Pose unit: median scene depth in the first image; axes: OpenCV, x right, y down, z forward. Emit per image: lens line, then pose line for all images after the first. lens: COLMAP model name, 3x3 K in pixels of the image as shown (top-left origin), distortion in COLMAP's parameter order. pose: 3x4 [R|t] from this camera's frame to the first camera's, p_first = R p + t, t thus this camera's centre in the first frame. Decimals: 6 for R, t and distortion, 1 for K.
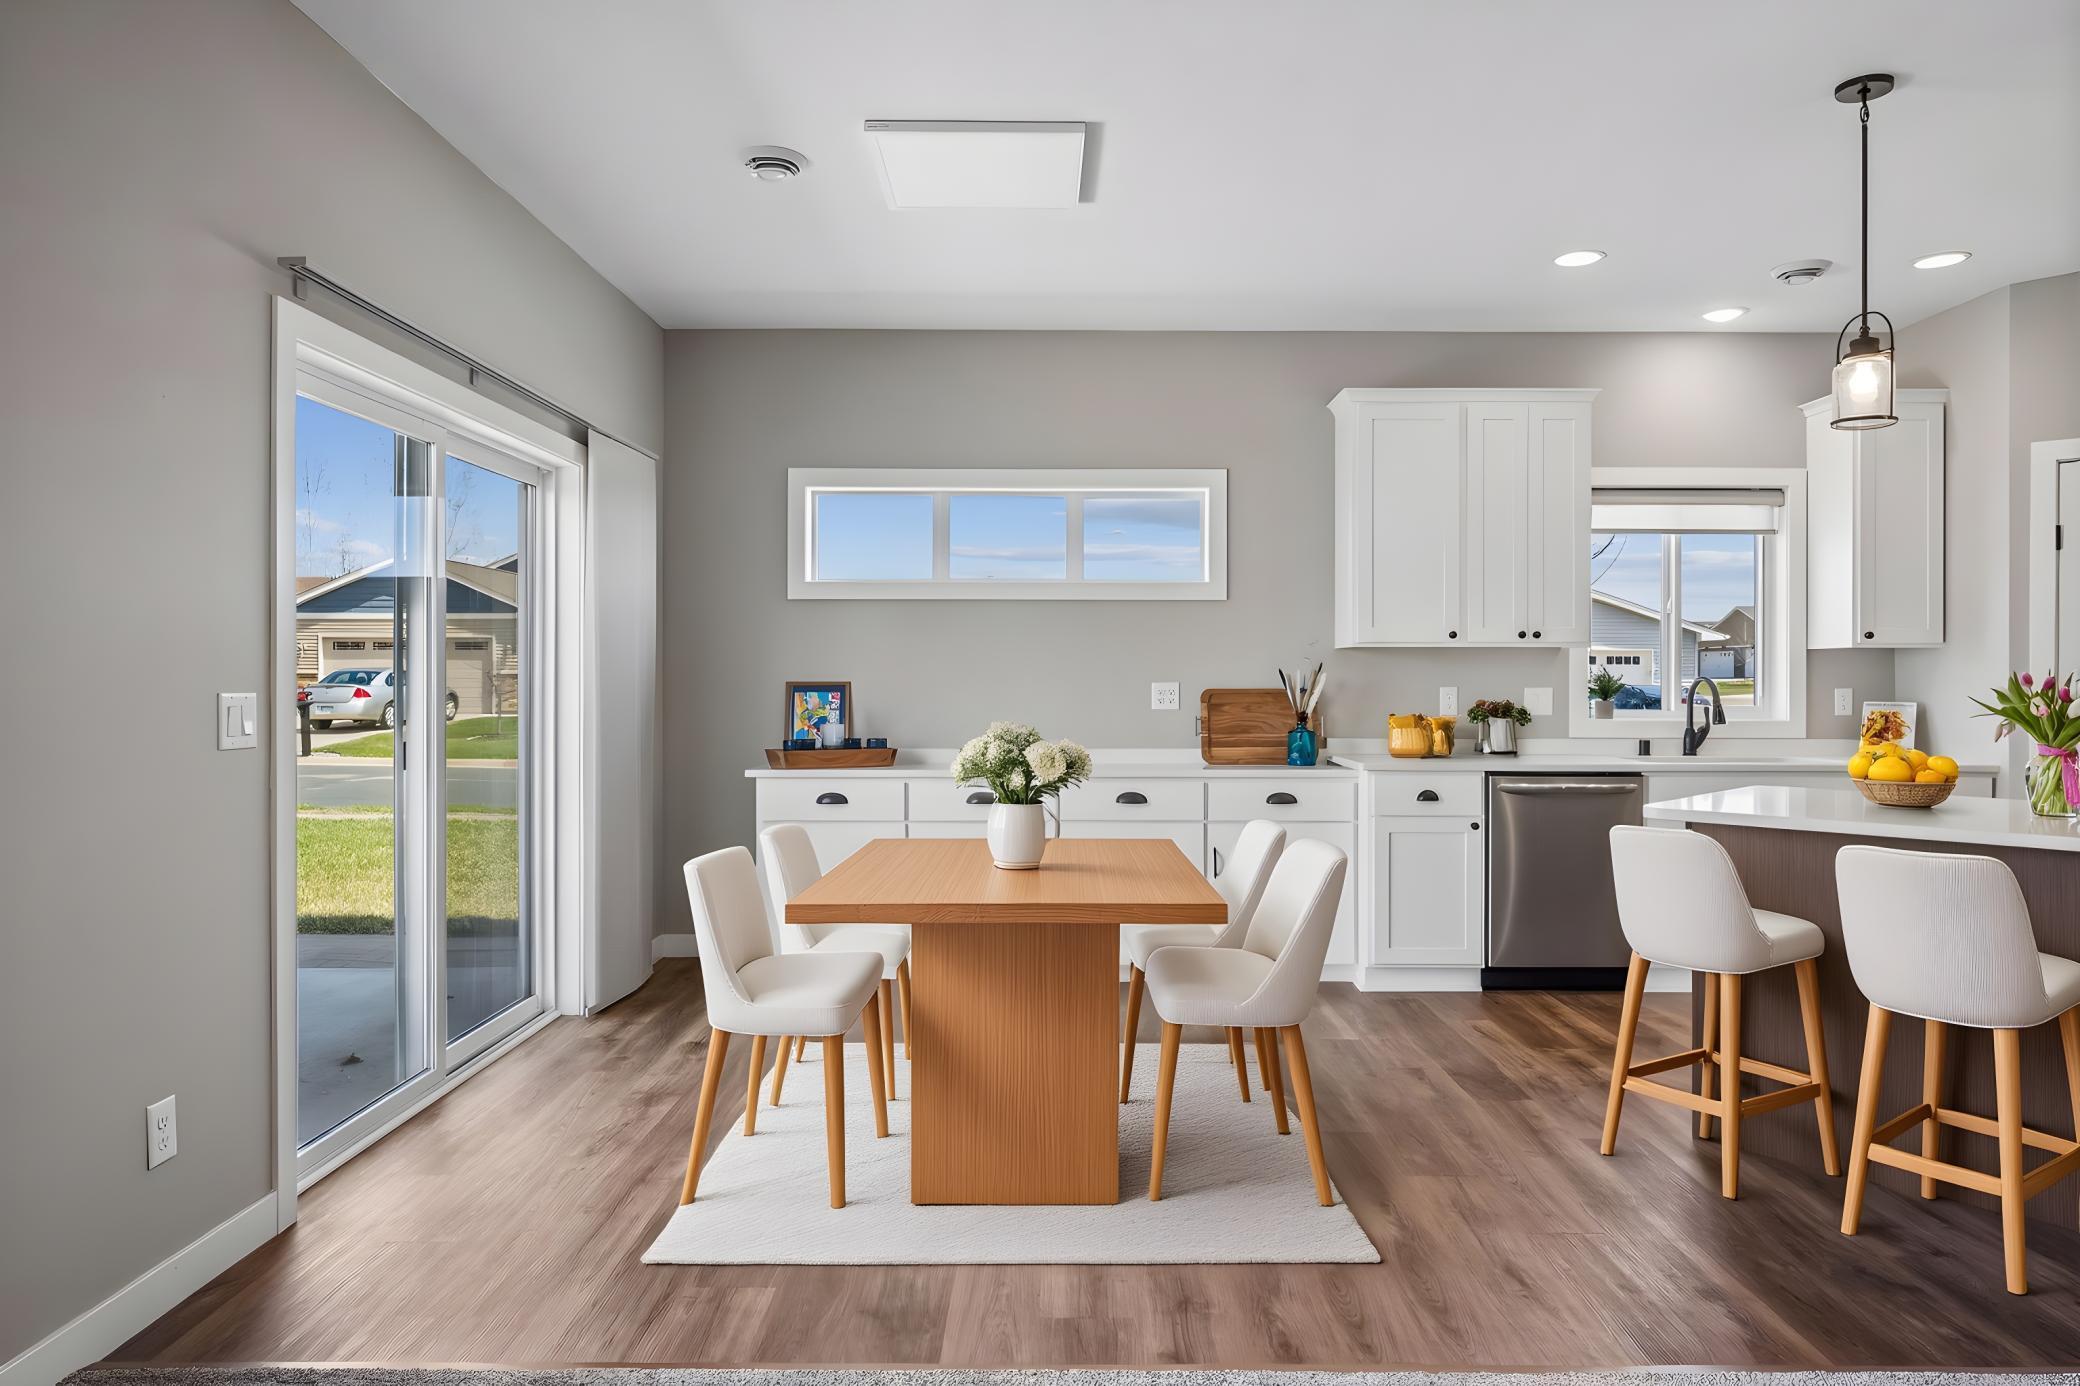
lens RADIAL K [[1314.3, 0, 1057.2], [0, 1314.3, 677.2], [0, 0, 1]] dist [-0.001032, 0.000797]
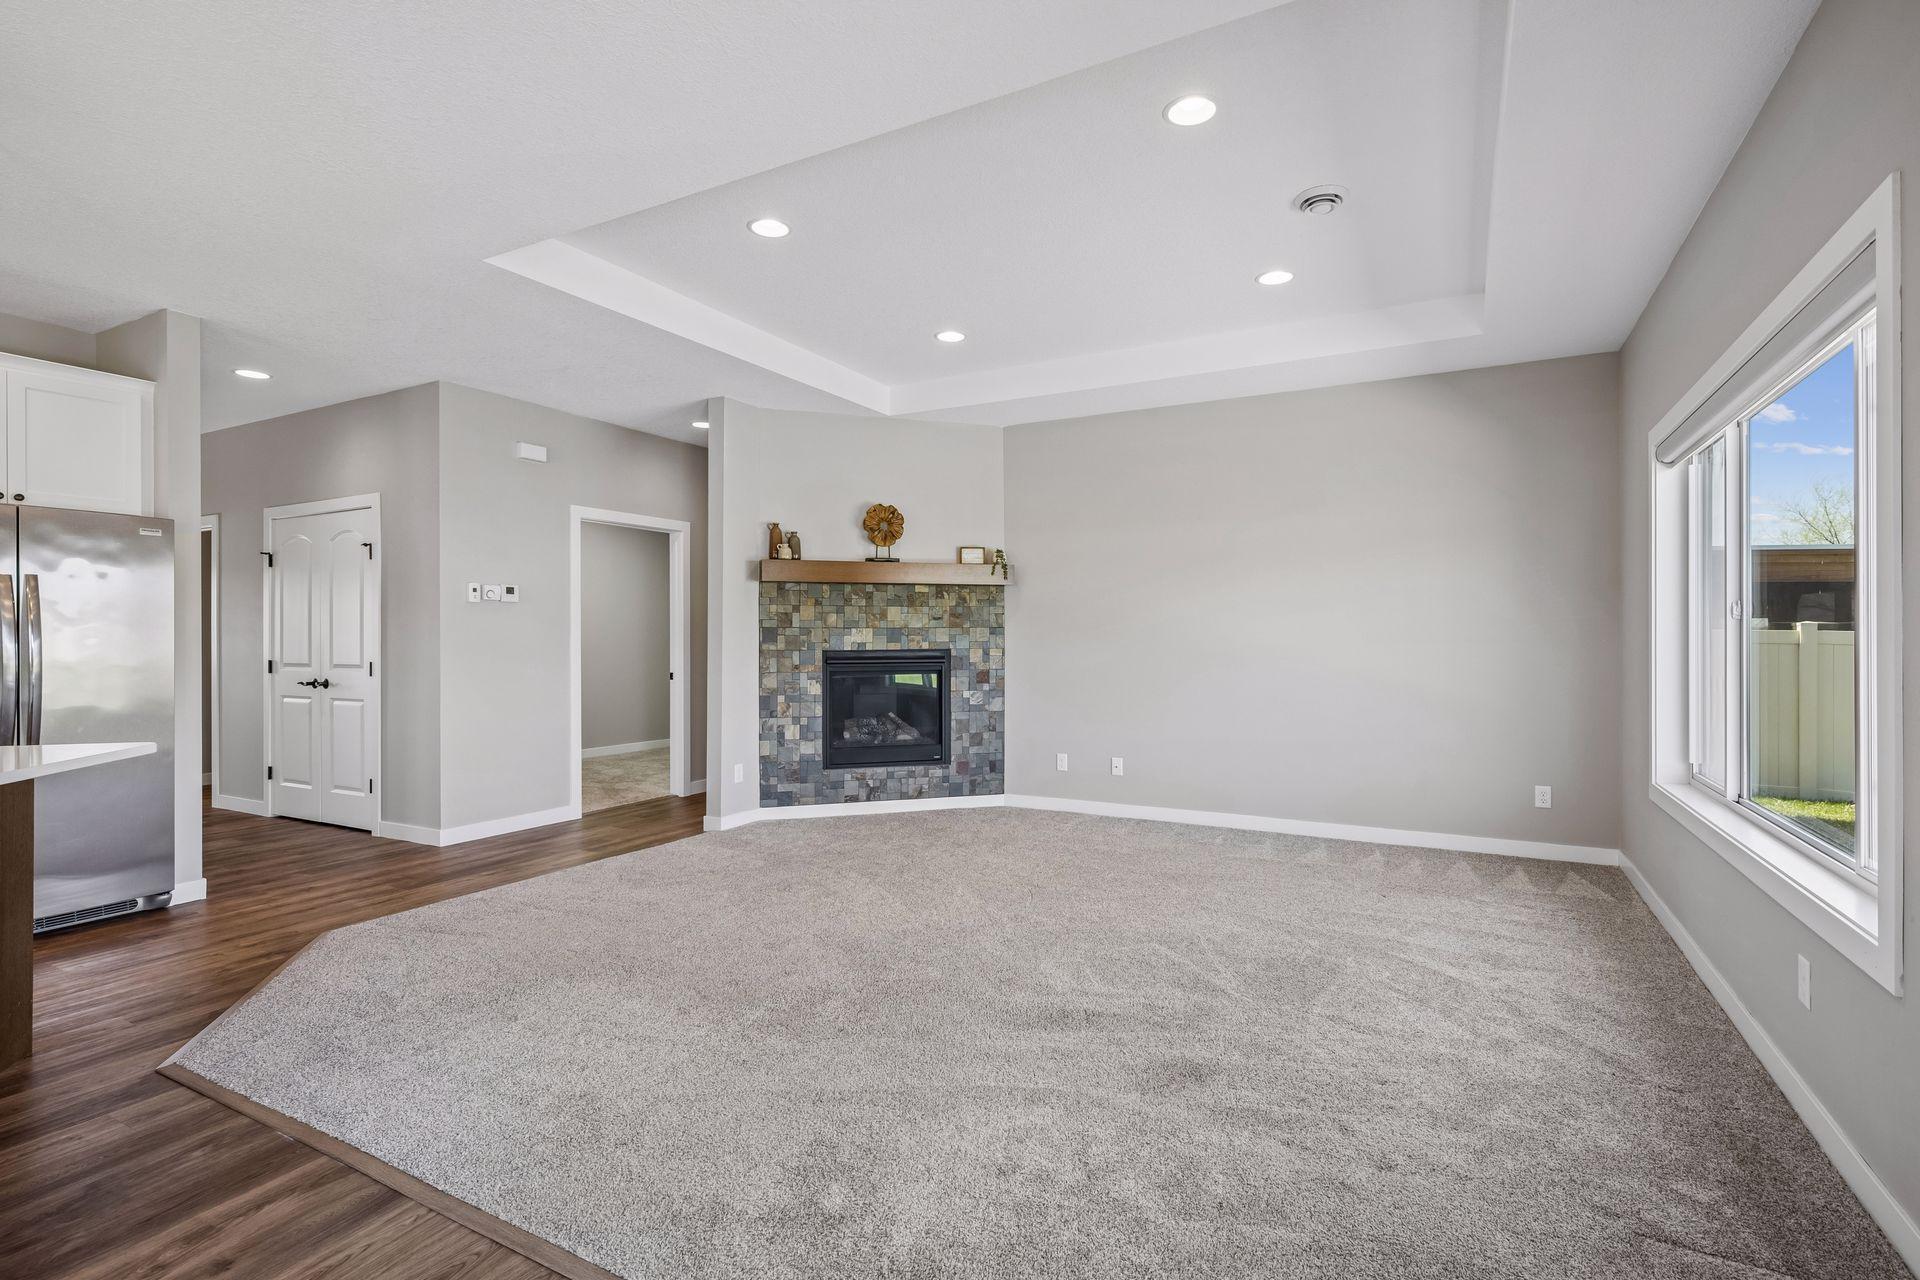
lens RADIAL K [[899.5, 0, 960.3], [0, 899.5, 639.4], [0, 0, 1]] dist [0.000576, 0.000669]
pose [[-0.877681, -0.001590, 0.479242, -0.170140], [-0.000658, 0.999998, 0.002114, 0.000893], [-0.479244, 0.001541, -0.877680, 0.626694]]
